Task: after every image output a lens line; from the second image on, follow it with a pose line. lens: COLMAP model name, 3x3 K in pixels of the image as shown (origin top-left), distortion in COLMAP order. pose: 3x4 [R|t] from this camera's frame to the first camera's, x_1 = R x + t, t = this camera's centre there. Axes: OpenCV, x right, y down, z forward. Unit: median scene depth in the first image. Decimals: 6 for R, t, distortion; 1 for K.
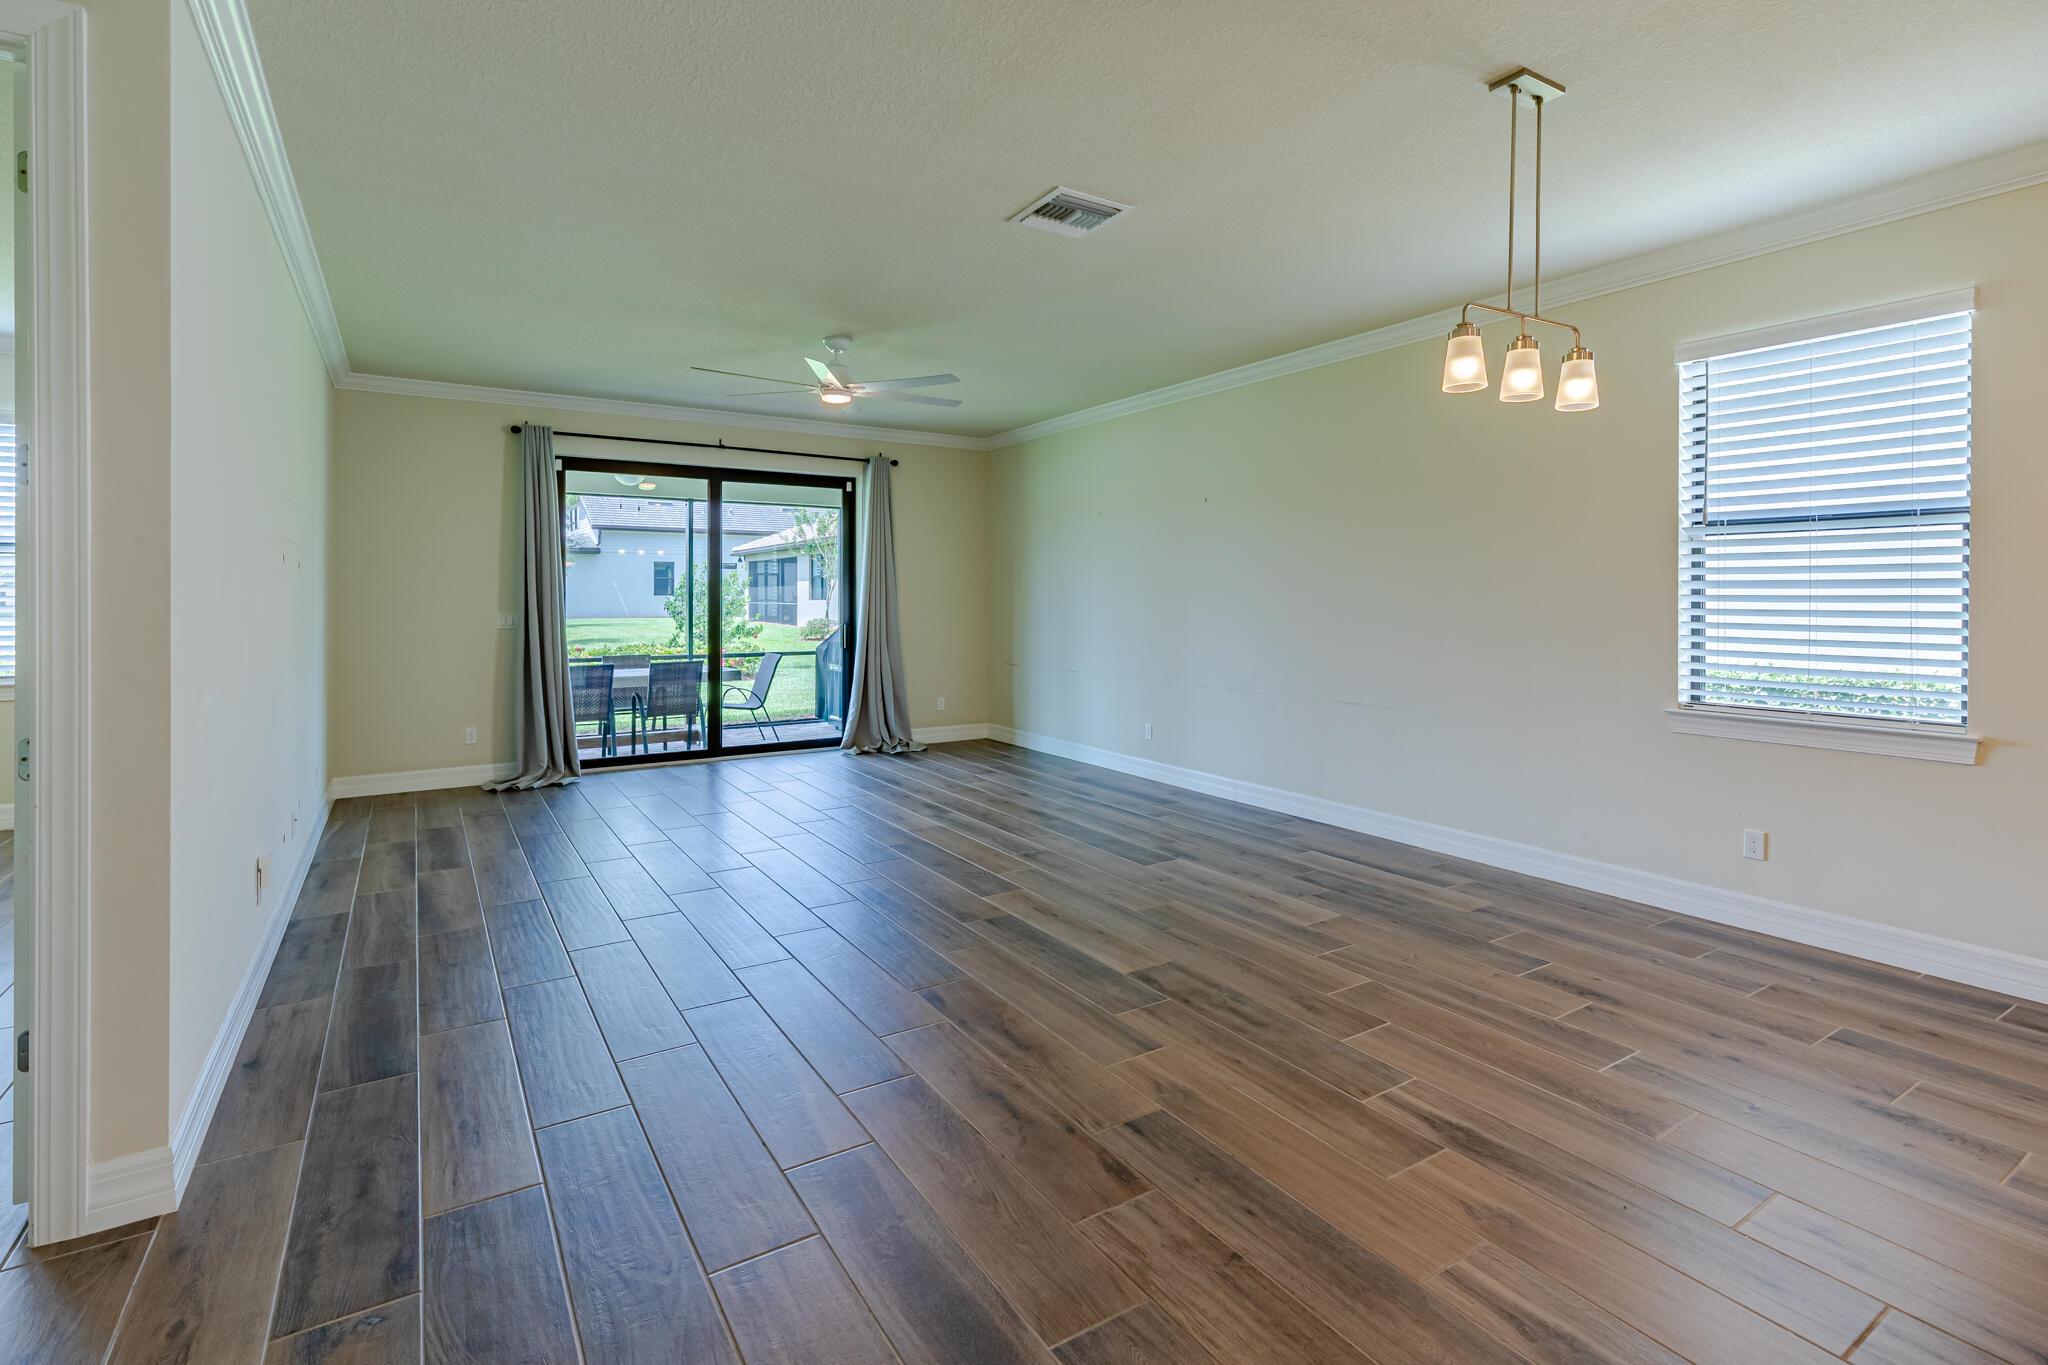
lens RADIAL K [[962.5, 0, 1021.2], [0, 962.5, 646.1], [0, 0, 1]] dist [0.002454, -0.000033]
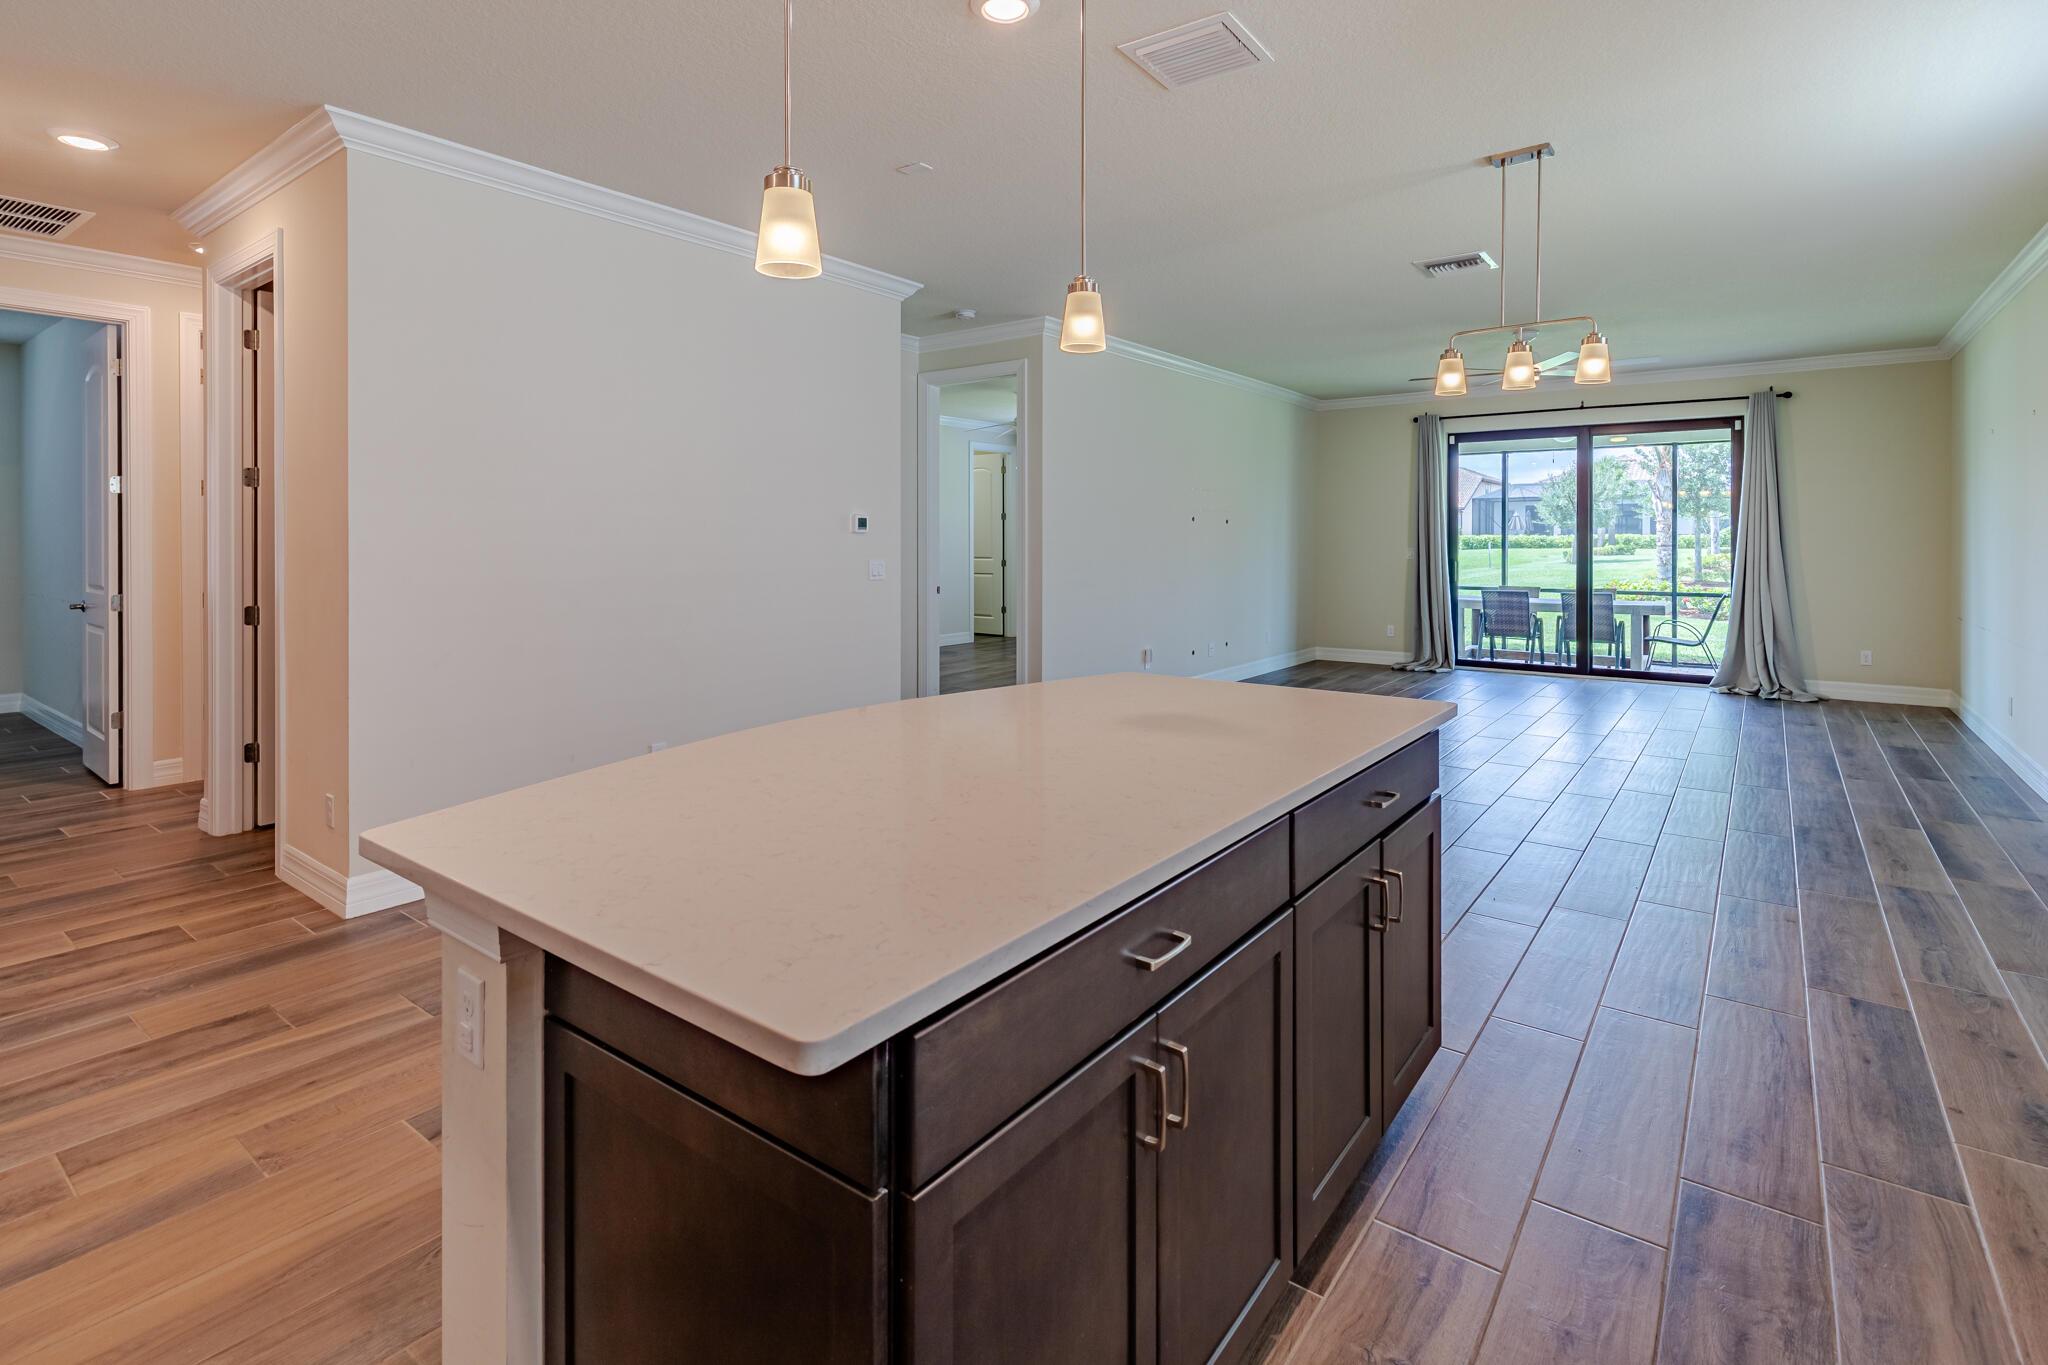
lens RADIAL K [[982.0, 0, 1020.3], [0, 982.0, 552.9], [0, 0, 1]] dist [0.003613, -0.000447]
pose [[0.350124, 0.013253, -0.936609, 0.522666], [-0.046992, 0.998889, -0.003432, 0.004361], [0.935524, 0.045215, 0.350358, -0.042657]]
